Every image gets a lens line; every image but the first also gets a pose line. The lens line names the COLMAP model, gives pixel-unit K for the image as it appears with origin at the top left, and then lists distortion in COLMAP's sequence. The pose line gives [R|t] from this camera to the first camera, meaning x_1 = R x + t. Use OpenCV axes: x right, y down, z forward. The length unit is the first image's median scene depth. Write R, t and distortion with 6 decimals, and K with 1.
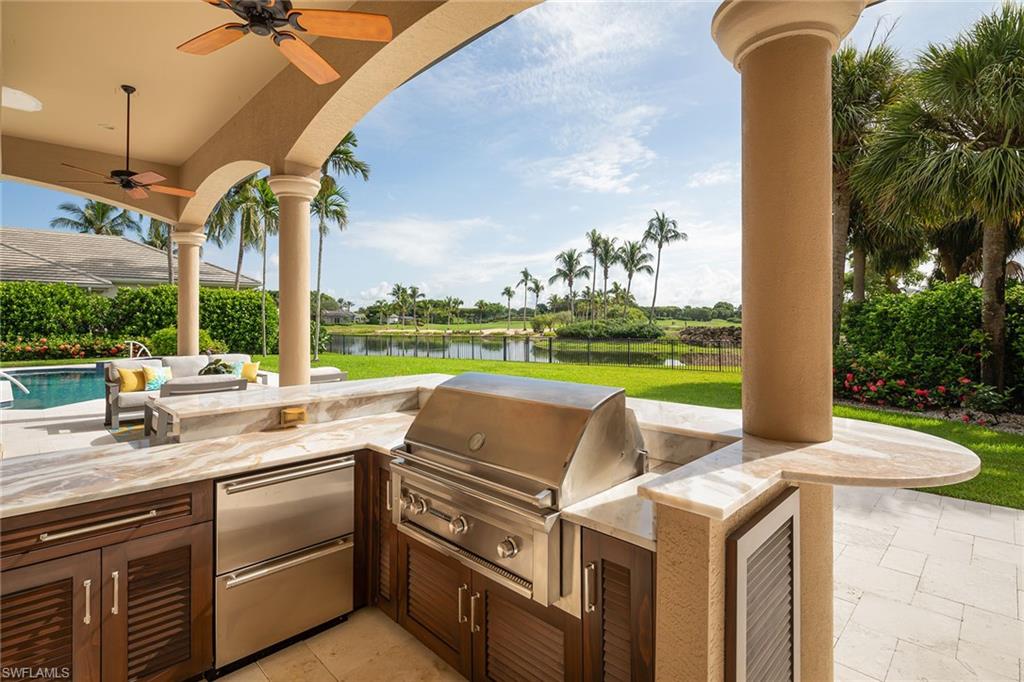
lens RADIAL K [[491.4, 0, 508.2], [0, 491.4, 323.8], [0, 0, 1]] dist [0.000162, -0.001177]
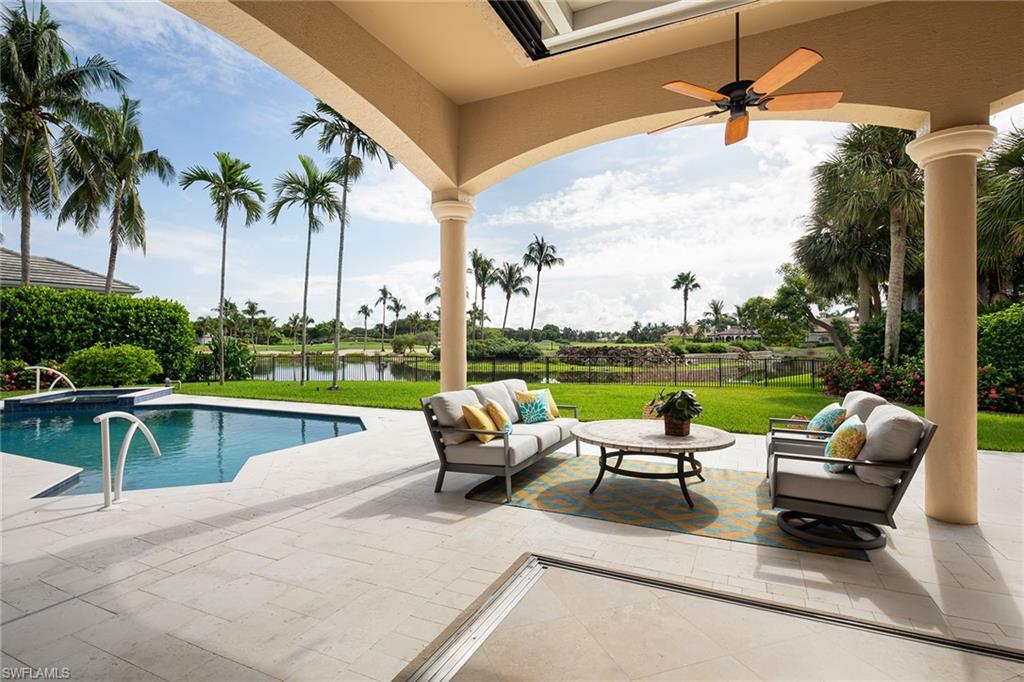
lens RADIAL K [[492.5, 0, 508.1], [0, 492.5, 338.2], [0, 0, 1]] dist [0.003519, -0.004437]
pose [[0.942721, 0.003685, 0.333561, -0.089353], [0.000646, 0.999917, -0.012872, 0.001218], [-0.333581, 0.012350, 0.942640, 0.035684]]
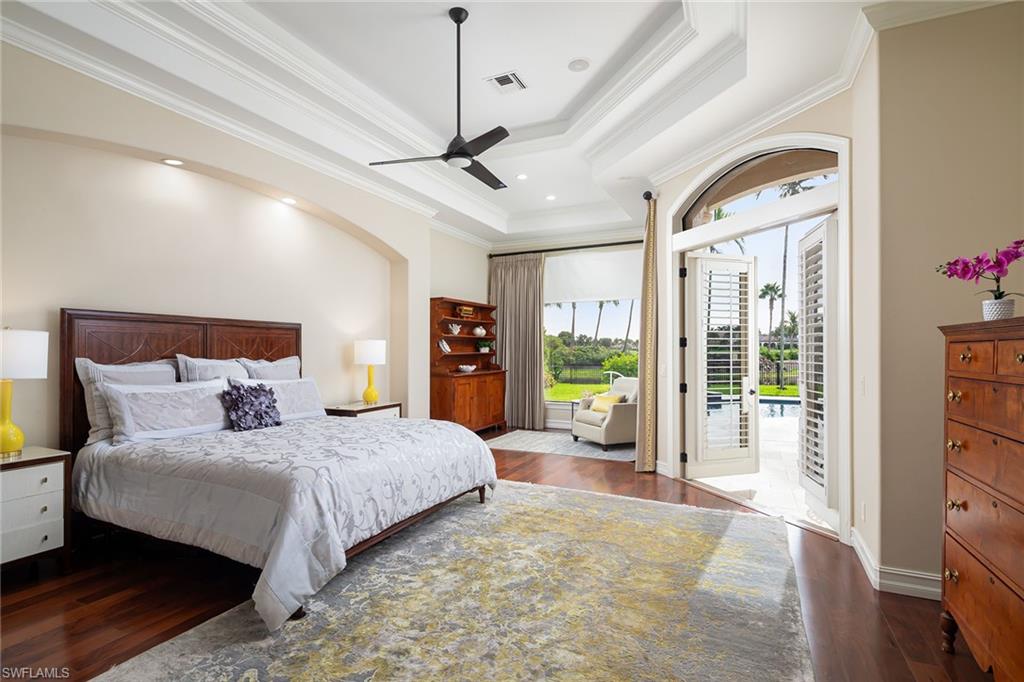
lens RADIAL K [[490.1, 0, 508.1], [0, 490.1, 348.0], [0, 0, 1]] dist [-0.000255, -0.000466]
pose [[0.944378, -0.001142, 0.328859, -0.283553], [0.003681, 0.999968, -0.007098, -0.000788], [-0.328840, 0.007914, 0.944352, 0.053912]]
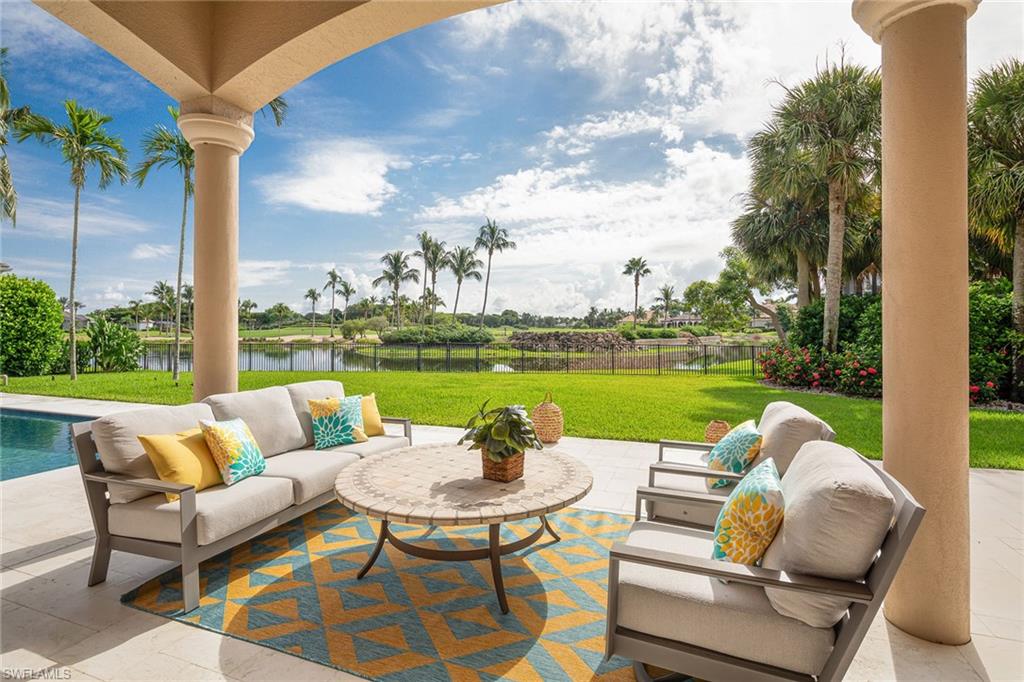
lens RADIAL K [[491.4, 0, 508.2], [0, 491.4, 323.8], [0, 0, 1]] dist [0.000162, -0.001177]
pose [[0.912672, 0.003751, 0.408675, -0.065368], [0.001489, 0.999921, -0.012502, 0.001077], [-0.408689, 0.012018, 0.912594, 0.051065]]
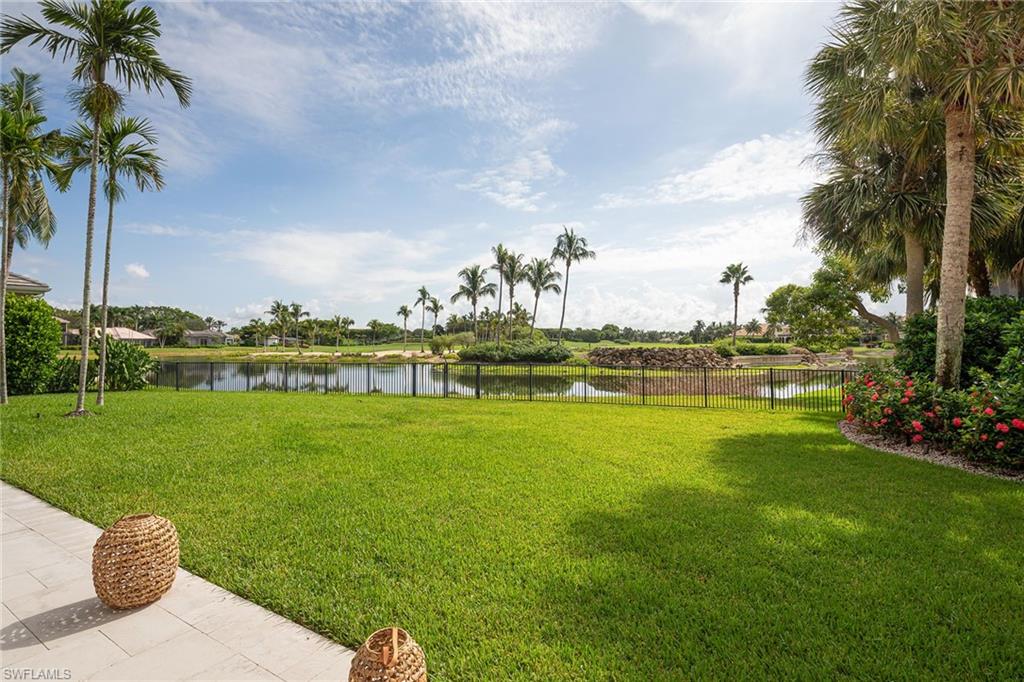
lens RADIAL K [[498.0, 0, 483.0], [0, 498.0, 339.0], [0, 0, 1]] dist [-0.039807, 0.000524]
pose [[0.982910, 0.000142, 0.184084, -0.031990], [0.002241, 0.999916, -0.012733, 0.000369], [-0.184071, 0.012928, 0.982828, 0.067771]]
